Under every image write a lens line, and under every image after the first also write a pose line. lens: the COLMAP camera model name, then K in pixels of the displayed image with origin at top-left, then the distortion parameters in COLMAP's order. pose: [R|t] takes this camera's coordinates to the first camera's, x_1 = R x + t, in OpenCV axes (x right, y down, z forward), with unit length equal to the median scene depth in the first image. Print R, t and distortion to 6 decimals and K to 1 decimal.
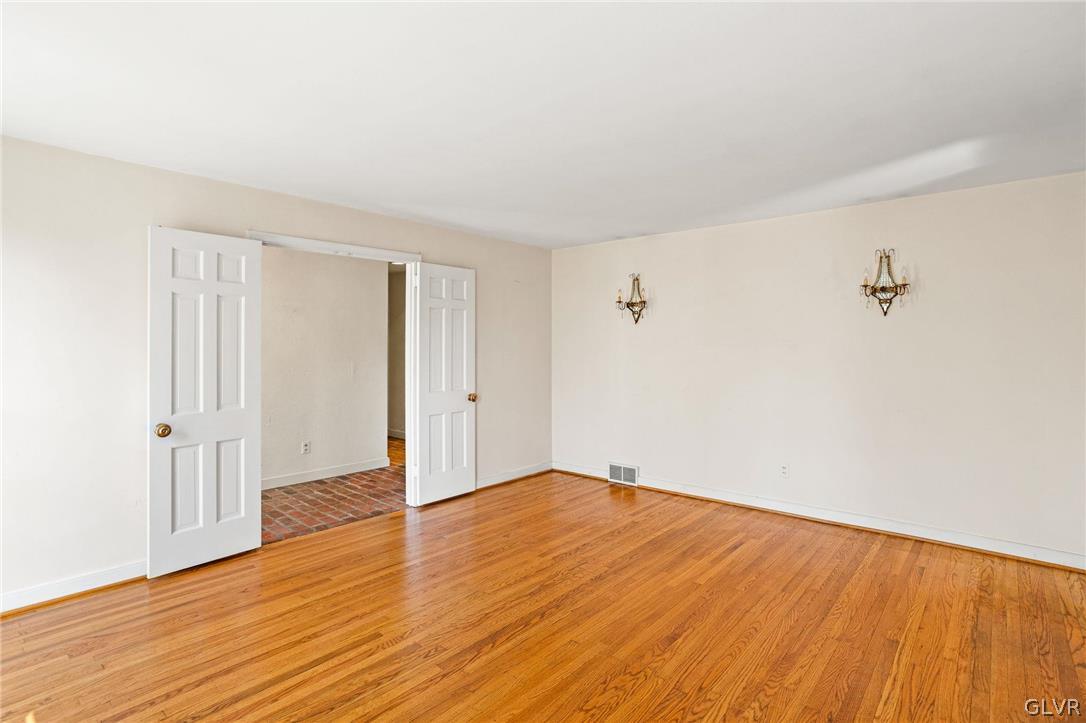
lens RADIAL K [[533.5, 0, 548.7], [0, 533.5, 344.4], [0, 0, 1]] dist [-0.048028, 0.027777]
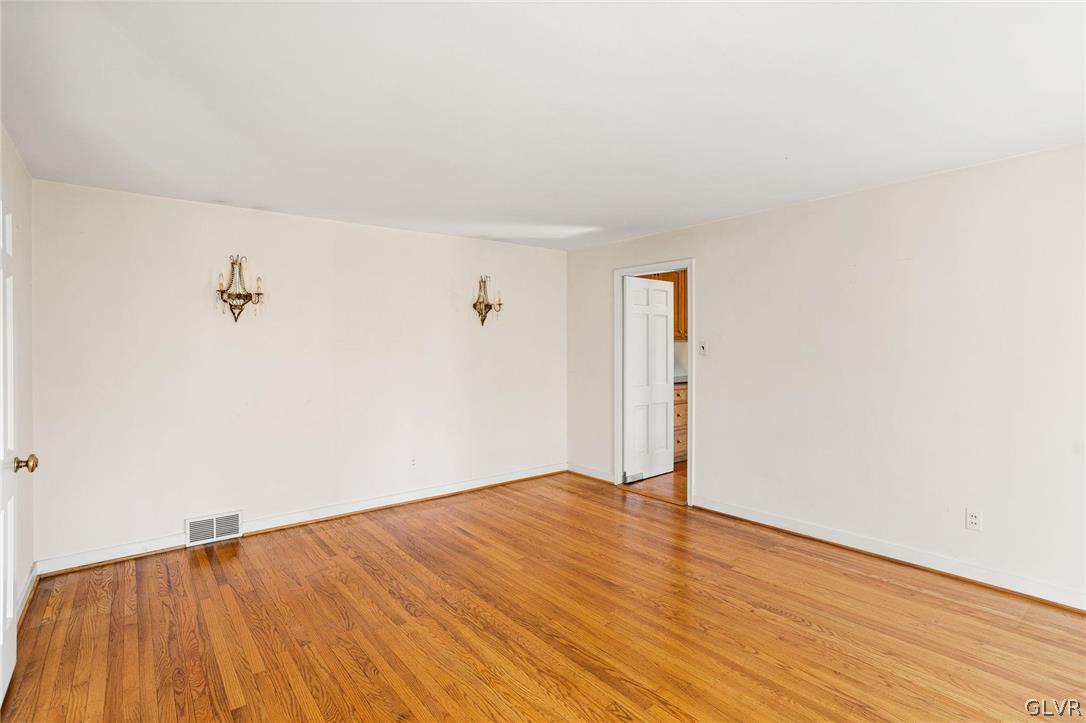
lens RADIAL K [[528.3, 0, 538.0], [0, 528.3, 352.6], [0, 0, 1]] dist [-0.033105, 0.000257]
pose [[0.189382, -0.009507, 0.981857, -0.660478], [0.005143, 0.999949, 0.008690, 0.000750], [-0.981890, 0.003403, 0.189422, 0.606609]]
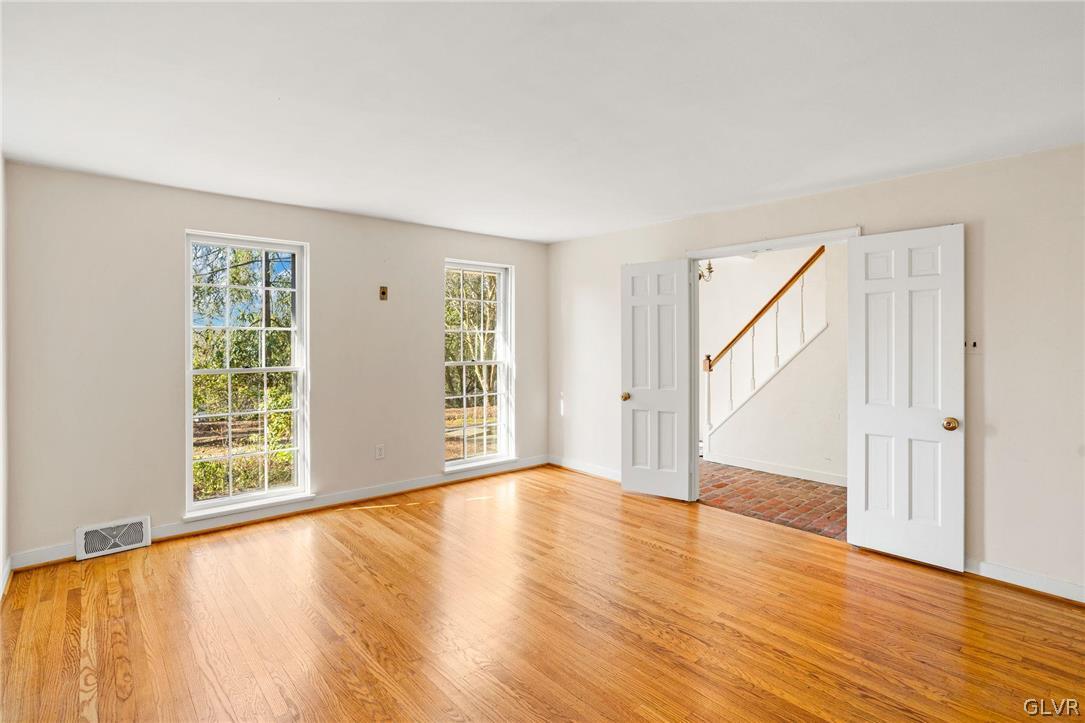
lens RADIAL K [[533.1, 0, 548.2], [0, 533.1, 344.4], [0, 0, 1]] dist [-0.048028, 0.027777]
pose [[-0.129658, 0.004400, -0.991549, 0.714131], [0.000557, 0.999990, 0.004364, 0.001060], [0.991559, 0.000013, -0.129659, 0.779762]]
